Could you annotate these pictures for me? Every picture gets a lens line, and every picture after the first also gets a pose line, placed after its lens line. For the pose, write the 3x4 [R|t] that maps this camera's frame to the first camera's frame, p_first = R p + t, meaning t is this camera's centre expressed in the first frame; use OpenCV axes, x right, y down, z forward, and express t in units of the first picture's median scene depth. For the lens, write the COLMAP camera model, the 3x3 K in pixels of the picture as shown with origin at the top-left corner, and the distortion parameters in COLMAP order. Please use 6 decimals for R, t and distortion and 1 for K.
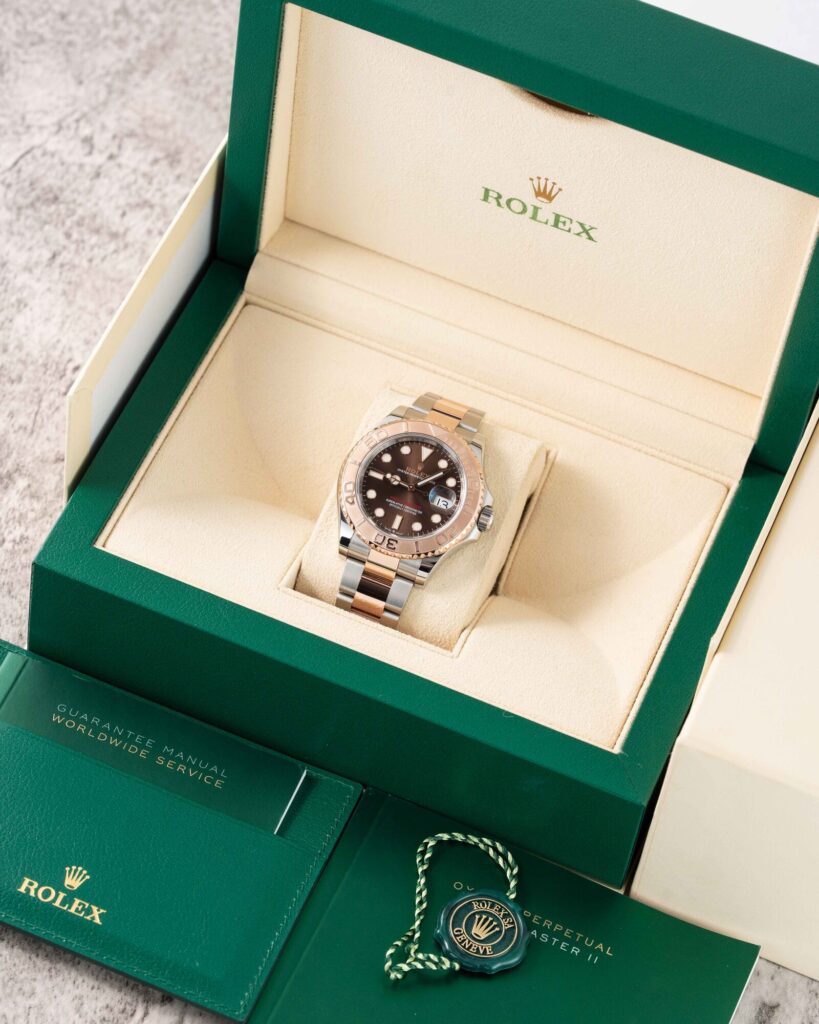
lens RADIAL K [[3885.7, 0, 409.5], [0, 3885.7, 512.0], [0, 0, 1]] dist [0.134845, -4.692131]
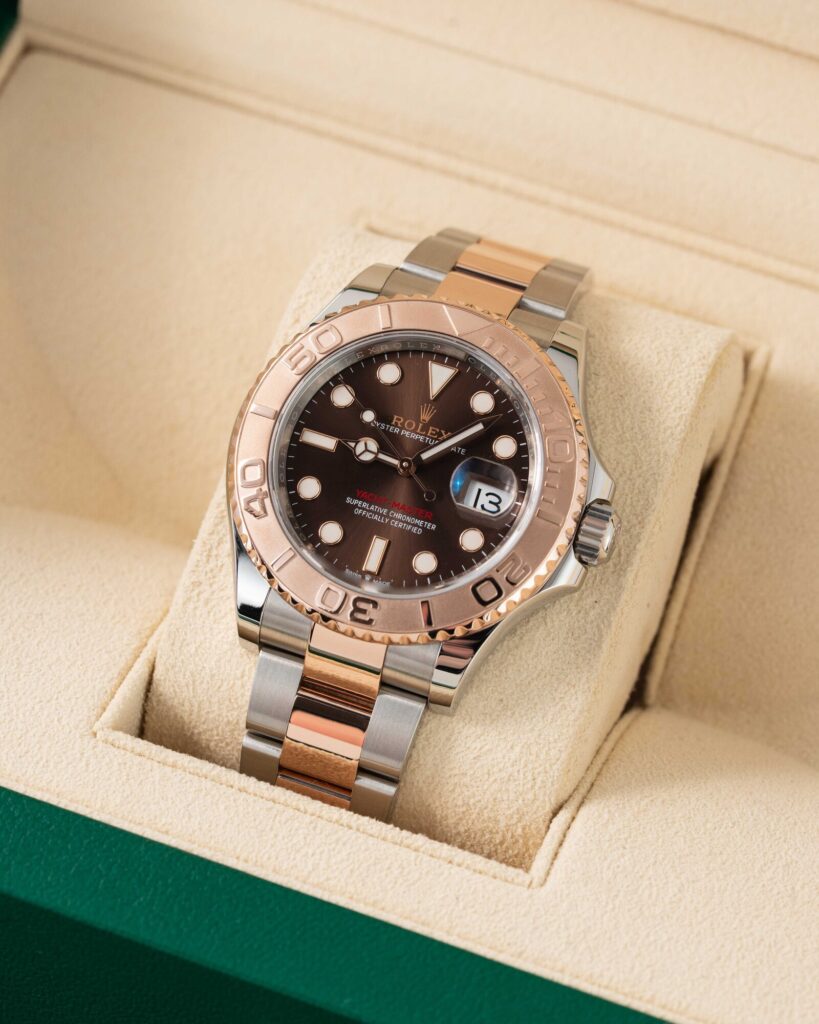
lens RADIAL K [[3885.7, 0, 409.5], [0, 3885.7, 512.0], [0, 0, 1]] dist [0.134845, -4.692131]
pose [[0.995065, -0.057355, -0.080972, 0.033040], [0.059850, 0.997794, 0.028737, -0.013056], [0.079146, -0.033441, 0.996302, 0.597444]]
